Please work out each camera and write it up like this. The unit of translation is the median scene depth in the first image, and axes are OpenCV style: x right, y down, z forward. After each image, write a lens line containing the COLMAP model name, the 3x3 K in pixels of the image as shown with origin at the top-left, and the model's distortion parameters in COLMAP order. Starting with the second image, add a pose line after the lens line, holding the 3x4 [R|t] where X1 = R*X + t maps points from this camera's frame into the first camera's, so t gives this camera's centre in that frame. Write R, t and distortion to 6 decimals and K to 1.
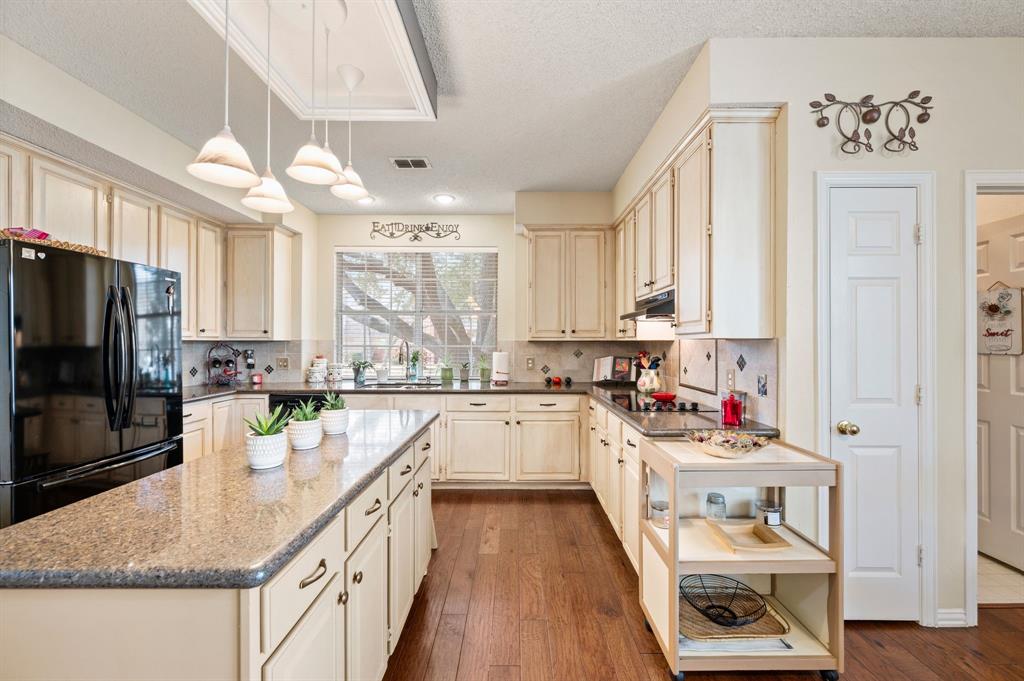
lens RADIAL K [[401.5, 0, 521.7], [0, 401.5, 335.5], [0, 0, 1]] dist [-0.000775, -0.000215]
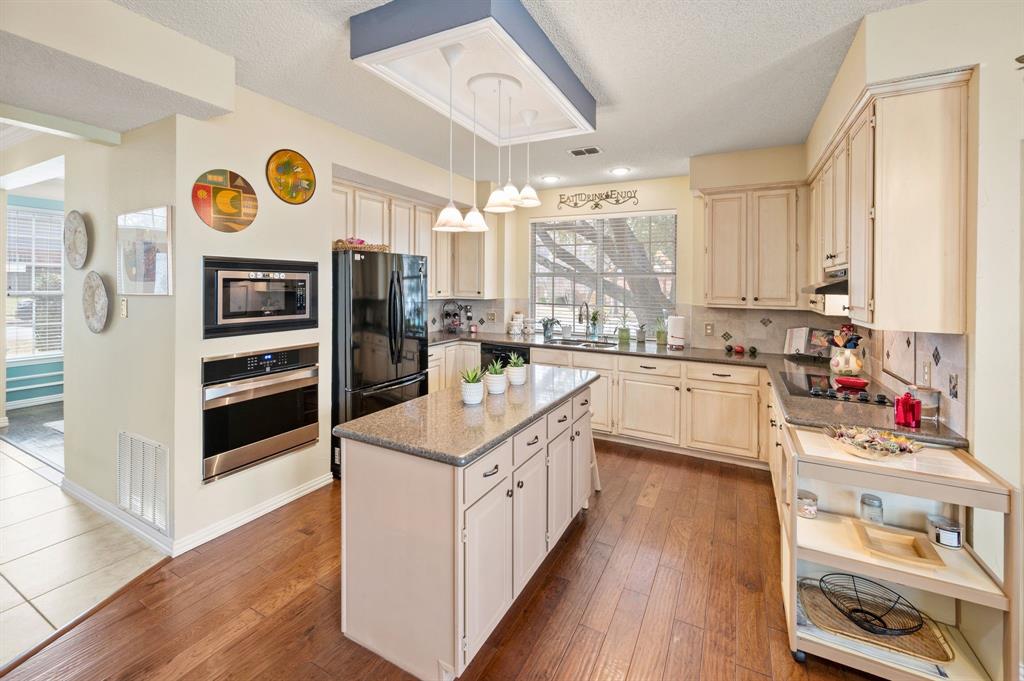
lens RADIAL K [[430.2, 0, 517.2], [0, 430.2, 281.4], [0, 0, 1]] dist [-0.000392, -0.000265]
pose [[0.881041, 0.006369, -0.472997, 0.132200], [-0.002415, 0.999957, 0.008966, -0.068928], [0.473034, -0.006758, 0.881018, -0.166297]]
